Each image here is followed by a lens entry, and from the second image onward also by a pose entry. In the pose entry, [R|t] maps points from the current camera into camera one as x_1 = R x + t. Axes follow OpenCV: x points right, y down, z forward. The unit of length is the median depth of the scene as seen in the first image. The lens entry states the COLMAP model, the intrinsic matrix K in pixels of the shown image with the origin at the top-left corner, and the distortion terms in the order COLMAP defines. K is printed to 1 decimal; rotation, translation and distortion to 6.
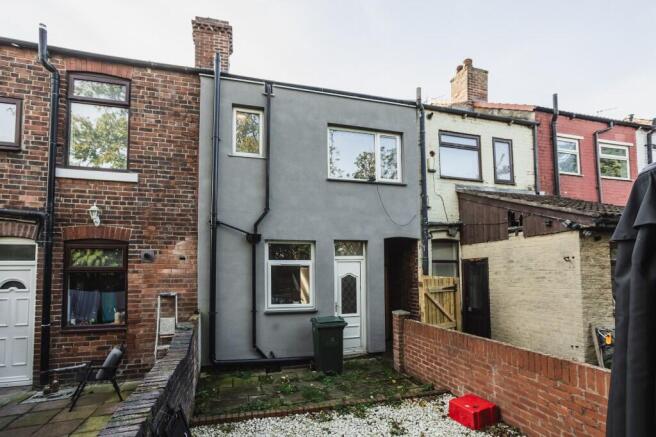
lens RADIAL K [[317.3, 0, 329.3], [0, 317.3, 219.2], [0, 0, 1]] dist [-0.010891, 0.006212]
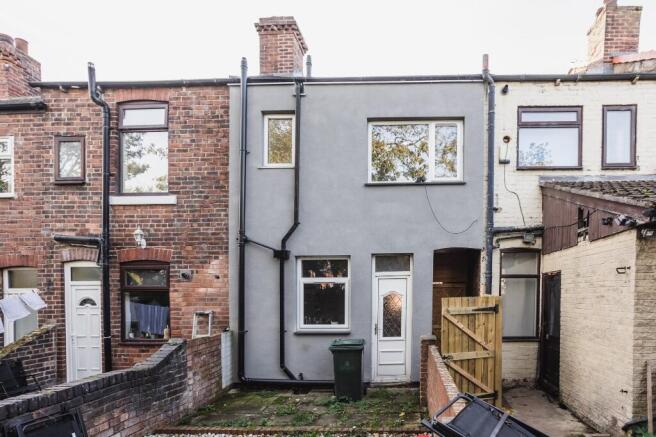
lens RADIAL K [[353.0, 0, 315.4], [0, 353.0, 260.4], [0, 0, 1]] dist [-0.012736, 0.005671]
pose [[0.957392, -0.027240, -0.287502, 0.145724], [0.049792, 0.996203, 0.071423, 0.005892], [0.284465, -0.082695, 0.955113, 0.023996]]
